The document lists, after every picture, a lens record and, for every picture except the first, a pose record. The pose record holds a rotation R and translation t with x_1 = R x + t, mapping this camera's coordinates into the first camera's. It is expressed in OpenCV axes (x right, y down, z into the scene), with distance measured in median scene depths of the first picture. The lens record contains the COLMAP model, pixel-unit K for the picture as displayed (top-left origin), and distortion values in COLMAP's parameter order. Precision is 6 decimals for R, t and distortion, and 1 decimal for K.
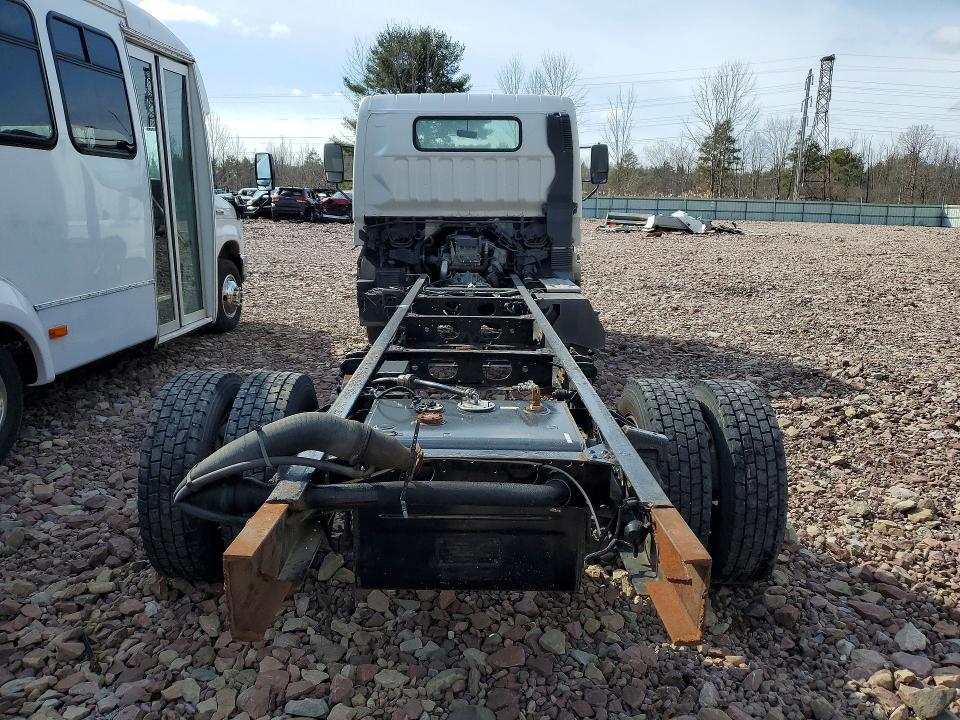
lens RADIAL K [[750.5, 0, 498.4], [0, 750.5, 350.8], [0, 0, 1]] dist [0.022019, 0.009905]
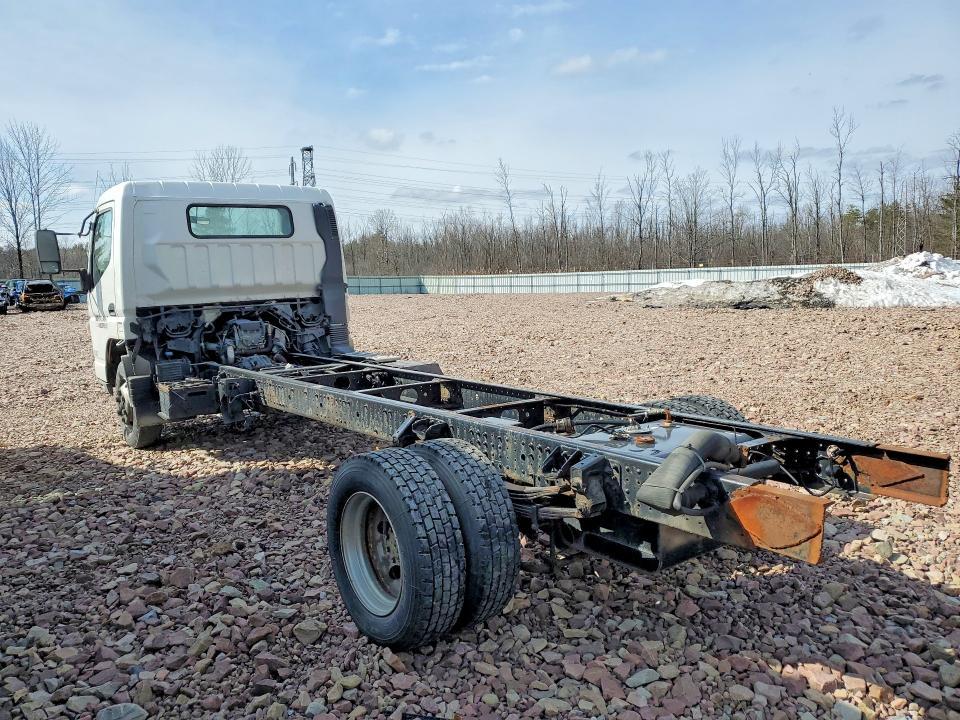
lens RADIAL K [[750.5, 0, 483.5], [0, 750.5, 364.1], [0, 0, 1]] dist [0.022019, 0.009905]
pose [[0.804222, -0.110278, 0.584008, -0.503970], [0.158505, 0.986842, -0.031927, -0.014945], [-0.572802, 0.118245, 0.811120, 0.004776]]
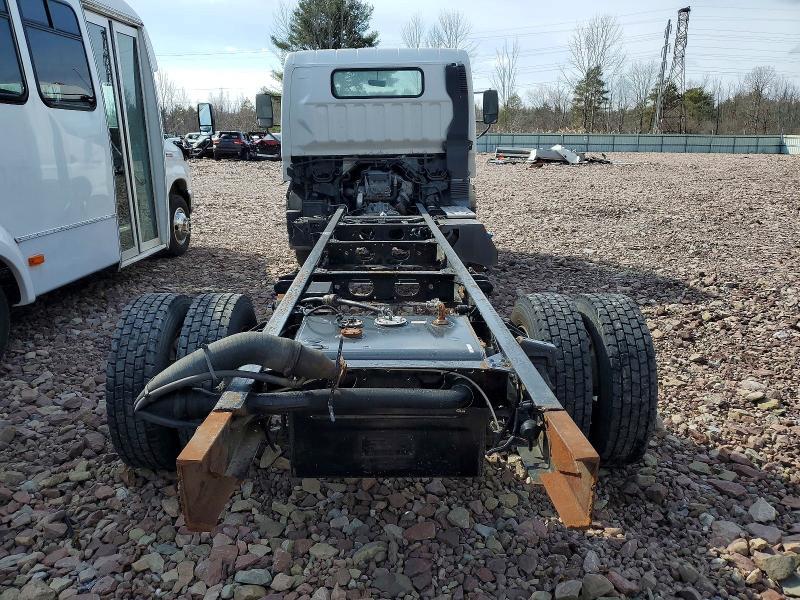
lens RADIAL K [[625.4, 0, 398.3], [0, 625.4, 295.3], [0, 0, 1]] dist [0.022019, 0.009905]
pose [[0.999790, -0.016105, -0.012673, -0.001996], [0.016686, 0.998746, 0.047203, -0.005214], [0.011897, -0.047405, 0.998805, 0.012727]]
